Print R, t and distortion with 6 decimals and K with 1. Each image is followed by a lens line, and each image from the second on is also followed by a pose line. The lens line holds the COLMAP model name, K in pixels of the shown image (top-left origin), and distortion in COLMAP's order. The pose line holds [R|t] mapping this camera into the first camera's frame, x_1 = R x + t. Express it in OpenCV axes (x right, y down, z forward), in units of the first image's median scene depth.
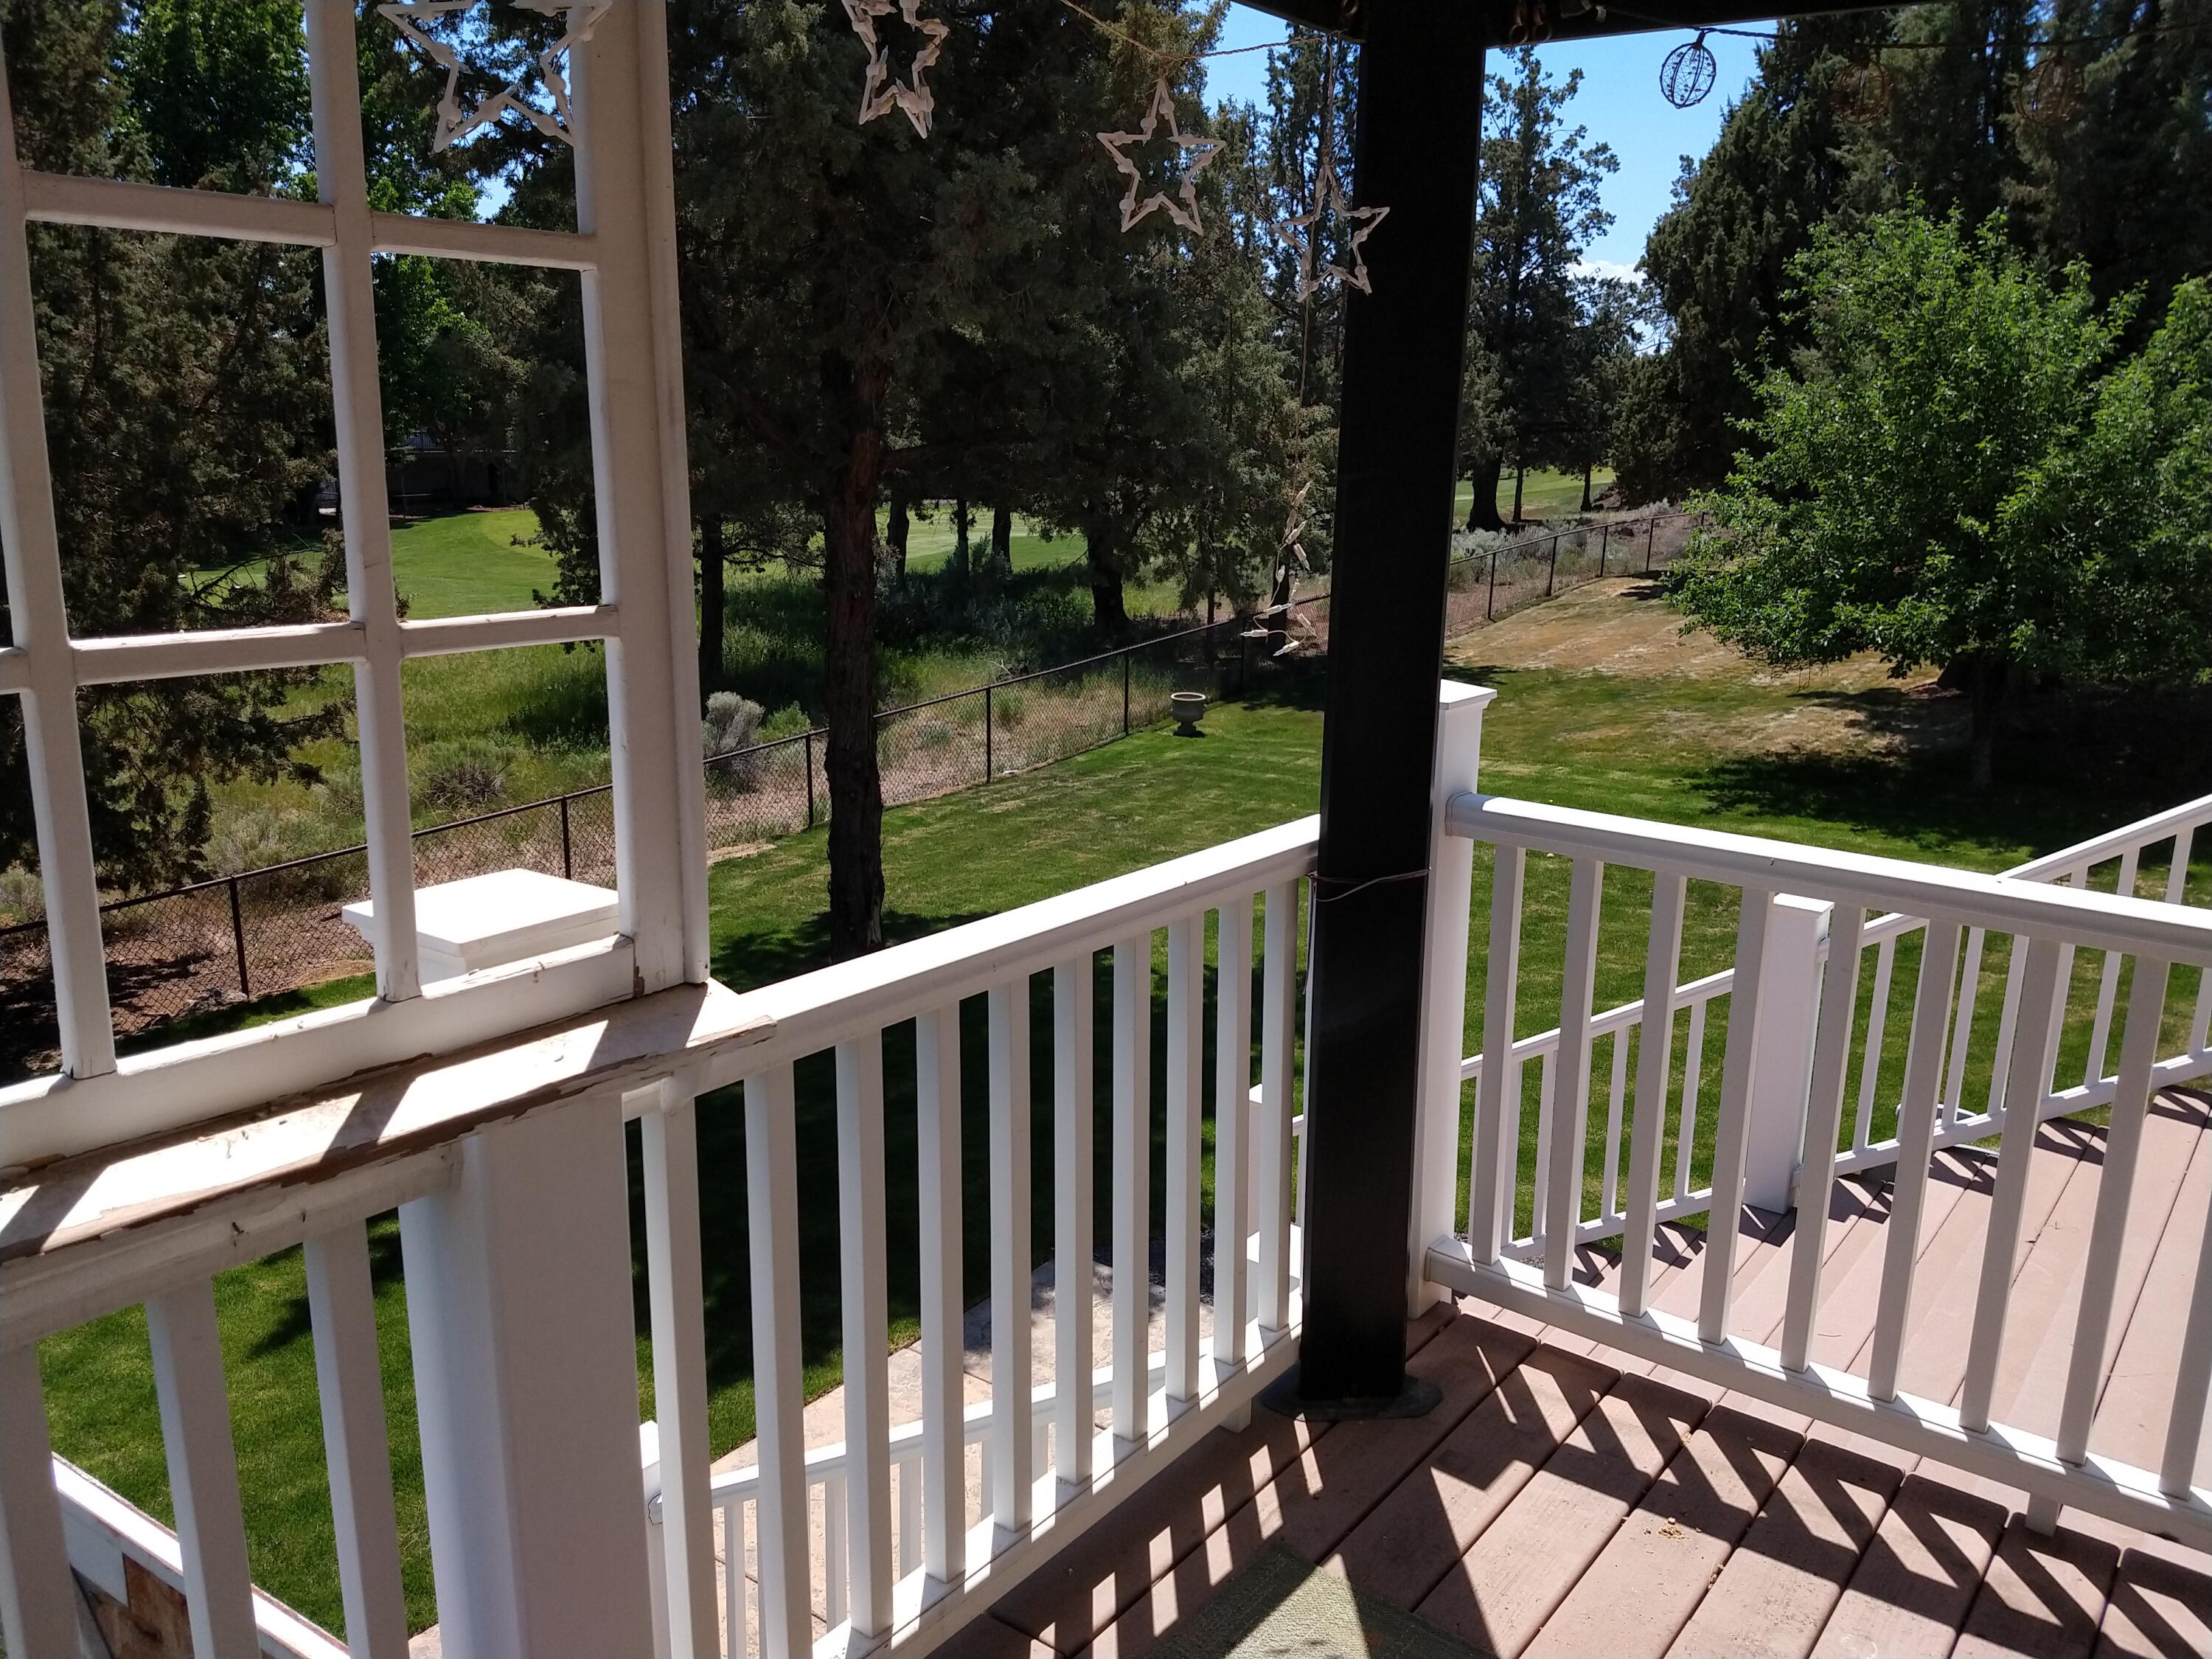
lens RADIAL K [[1679.4, 0, 1104.2], [0, 1679.4, 832.4], [0, 0, 1]] dist [-0.001969, -0.025088]
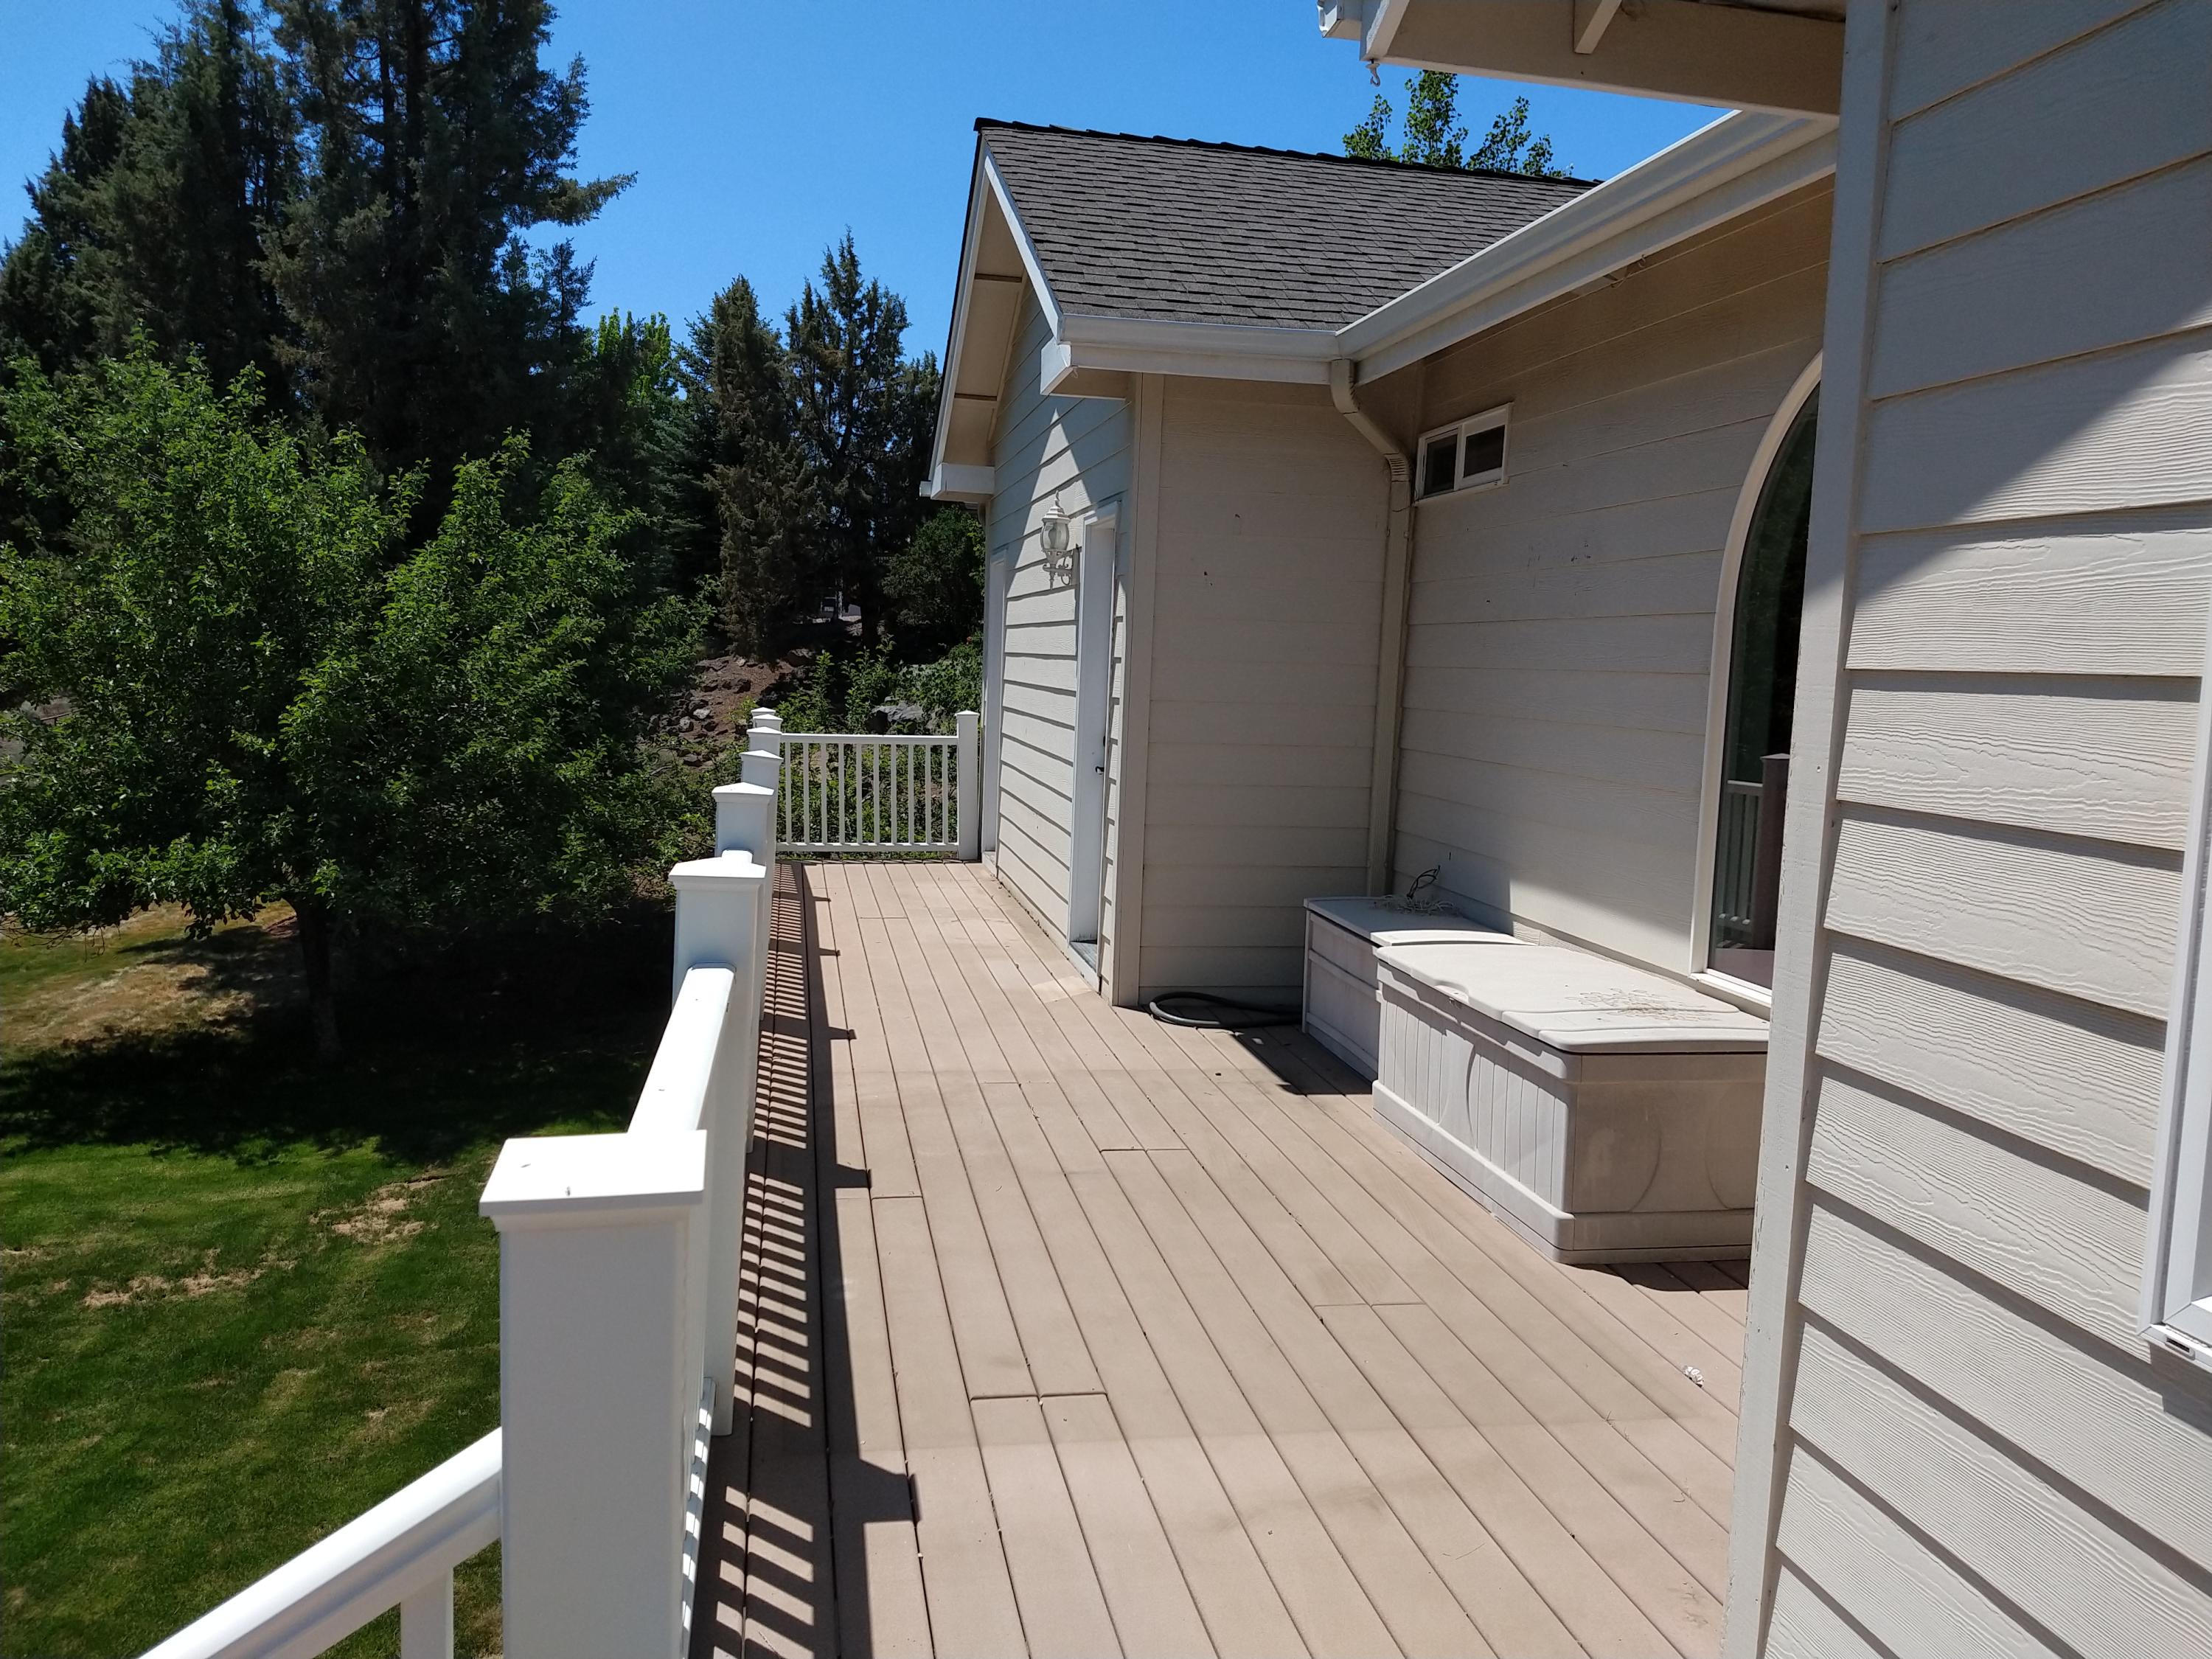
lens RADIAL K [[1679.4, 0, 1110.2], [0, 1679.4, 836.3], [0, 0, 1]] dist [-0.001969, -0.025088]
pose [[0.649243, -0.077463, 0.756626, 0.165846], [0.161982, 0.986060, -0.038040, -0.041119], [-0.743132, 0.147257, 0.652741, 0.175891]]
